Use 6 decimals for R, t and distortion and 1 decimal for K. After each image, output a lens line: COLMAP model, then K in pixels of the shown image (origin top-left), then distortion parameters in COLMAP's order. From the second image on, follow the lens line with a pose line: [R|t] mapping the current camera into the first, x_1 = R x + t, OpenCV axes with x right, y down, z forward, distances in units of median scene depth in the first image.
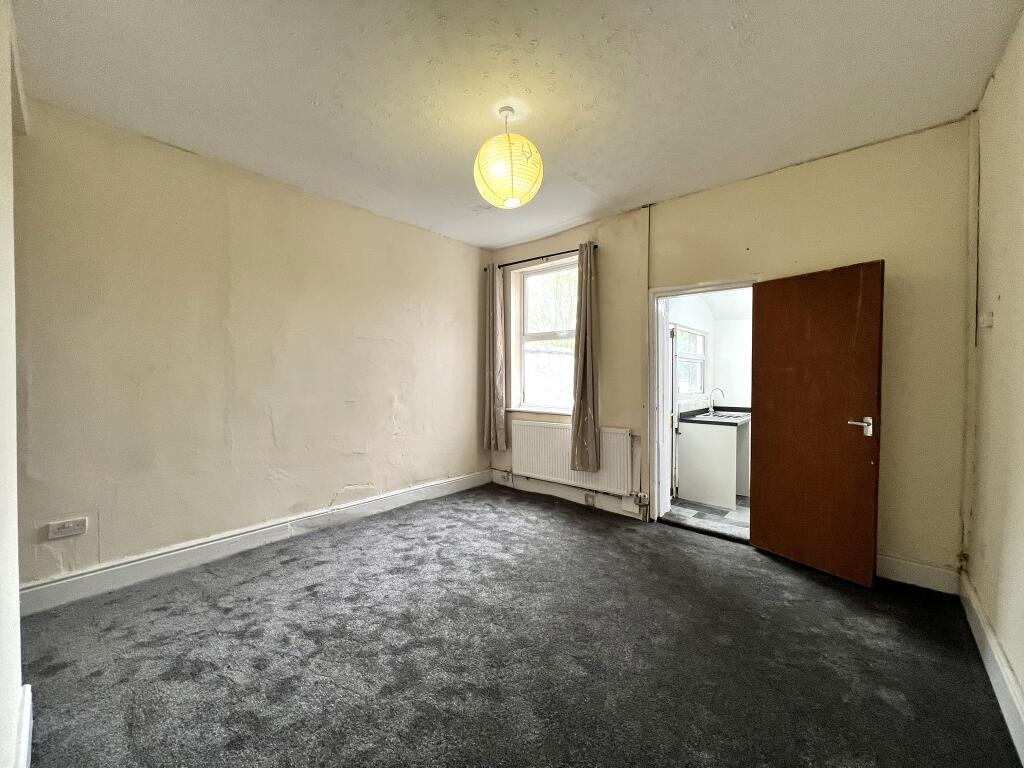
lens RADIAL K [[407.8, 0, 514.3], [0, 407.8, 383.9], [0, 0, 1]] dist [-0.001352, -0.000280]
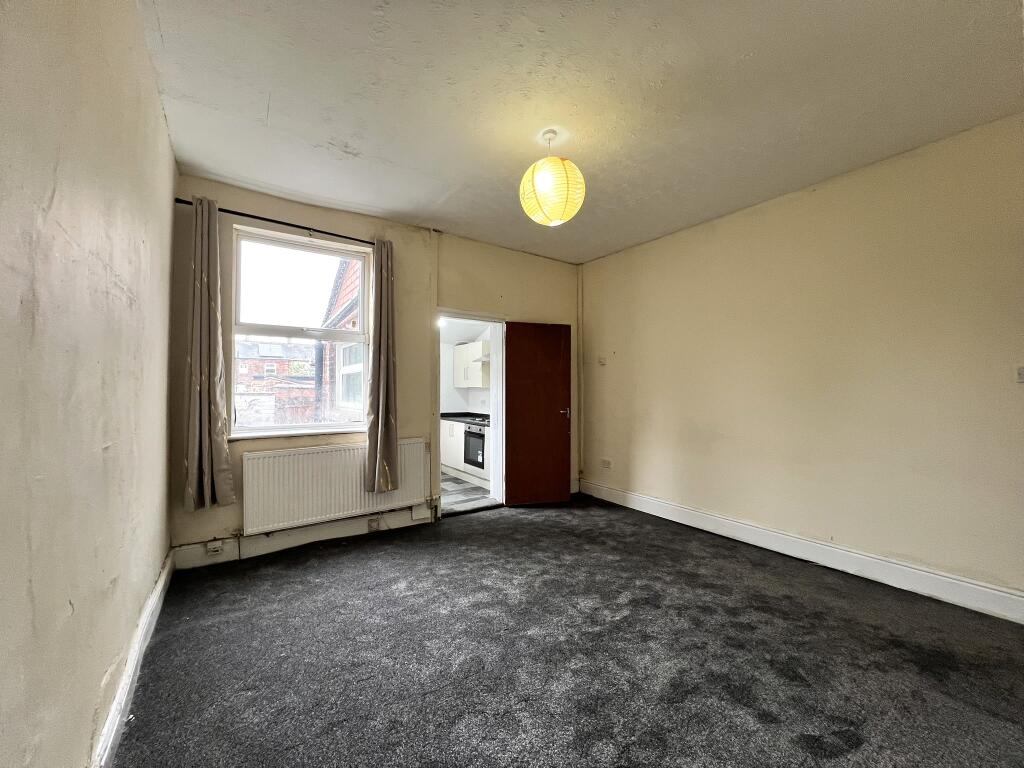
lens RADIAL K [[407.8, 0, 510.8], [0, 407.8, 379.9], [0, 0, 1]] dist [-0.001352, -0.000280]
pose [[0.246630, 0.017664, 0.968949, -0.626789], [0.019147, 0.999550, -0.023095, -0.004981], [-0.968921, 0.024248, 0.246181, 0.498966]]
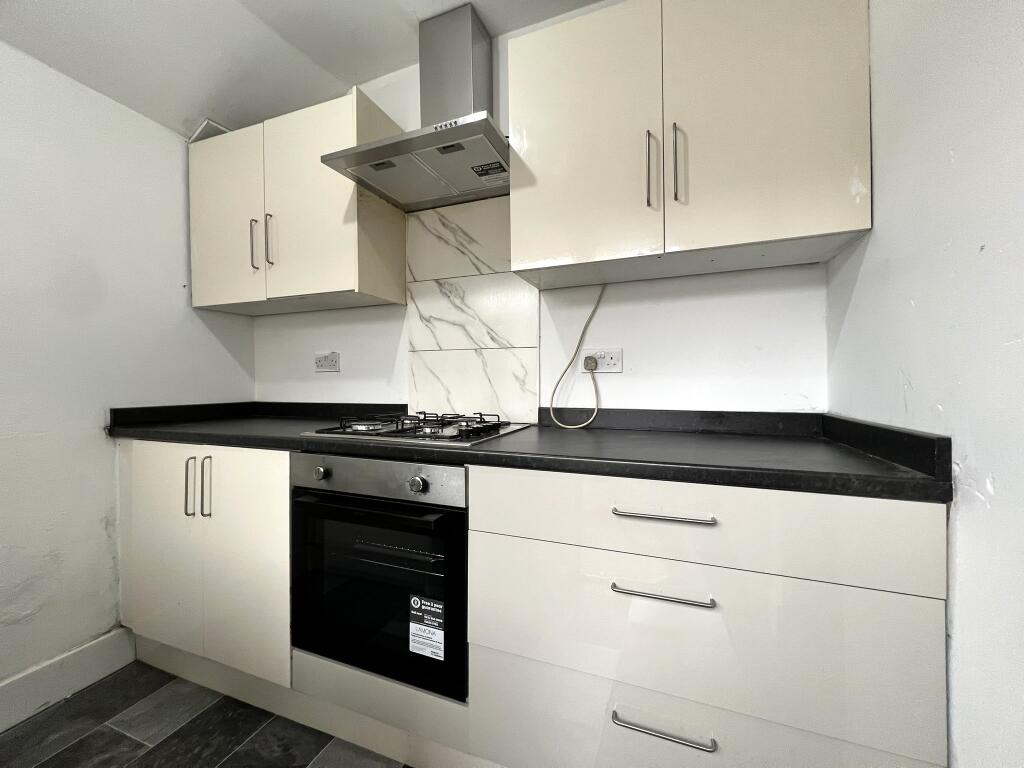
lens RADIAL K [[407.8, 0, 509.8], [0, 407.8, 381.2], [0, 0, 1]] dist [-0.001352, -0.000280]
pose [[-0.346647, -0.001861, 0.937994, 0.508101], [0.036222, 0.999226, 0.015369, 0.070630], [-0.937296, 0.039304, -0.346311, 1.011162]]
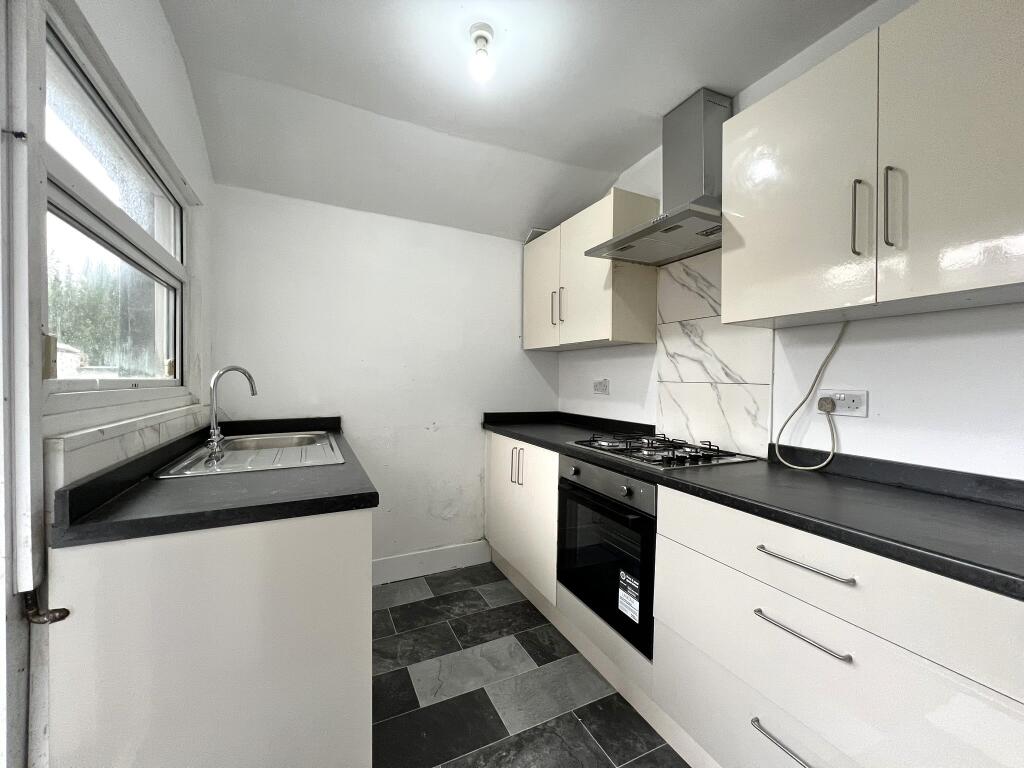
lens RADIAL K [[407.8, 0, 508.3], [0, 407.8, 382.1], [0, 0, 1]] dist [-0.001352, -0.000280]
pose [[0.393847, -0.002665, 0.919172, 0.395544], [0.014215, 0.999894, -0.003192, 0.040297], [-0.919066, 0.014323, 0.393843, 0.928226]]
